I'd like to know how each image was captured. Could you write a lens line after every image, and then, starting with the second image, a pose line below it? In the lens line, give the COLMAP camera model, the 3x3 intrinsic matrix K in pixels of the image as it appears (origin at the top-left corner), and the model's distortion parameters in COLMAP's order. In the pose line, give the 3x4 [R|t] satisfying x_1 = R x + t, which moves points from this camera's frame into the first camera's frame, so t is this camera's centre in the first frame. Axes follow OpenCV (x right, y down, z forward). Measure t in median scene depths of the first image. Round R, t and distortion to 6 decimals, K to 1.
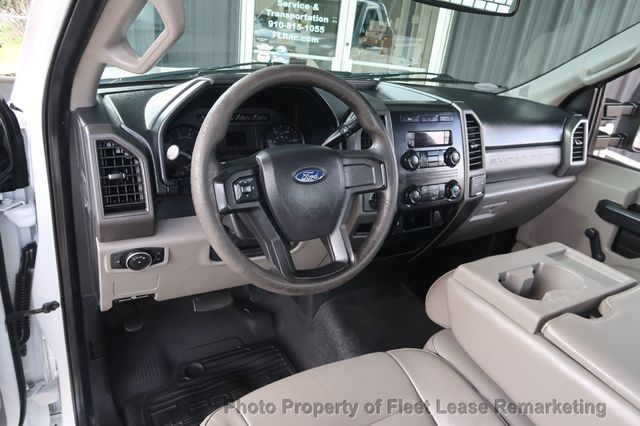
lens RADIAL K [[444.6, 0, 321.6], [0, 444.6, 212.2], [0, 0, 1]] dist [-0.025673, 0.007249]
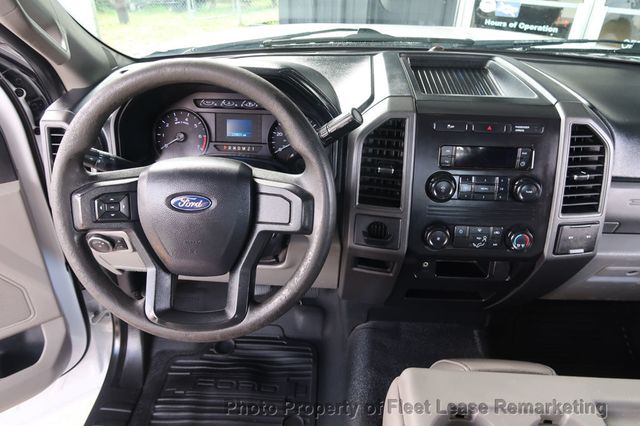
lens RADIAL K [[444.6, 0, 319.7], [0, 444.6, 210.2], [0, 0, 1]] dist [-0.025673, 0.007249]
pose [[0.836513, 0.210528, -0.505889, 0.350758], [-0.152425, 0.976210, 0.154212, -0.138934], [0.526320, -0.051891, 0.848702, 0.272558]]
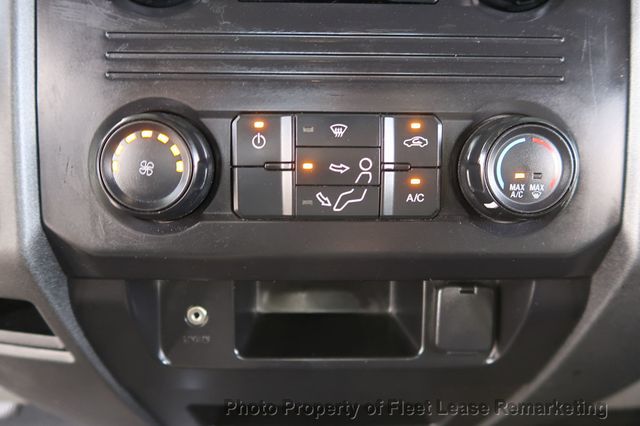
lens RADIAL K [[444.6, 0, 321.4], [0, 444.6, 215.2], [0, 0, 1]] dist [-0.025673, 0.007249]
pose [[0.853392, 0.070927, -0.516423, 0.302110], [-0.124566, 0.989745, -0.069912, -0.013721], [0.506168, 0.123991, 0.853475, 0.788179]]
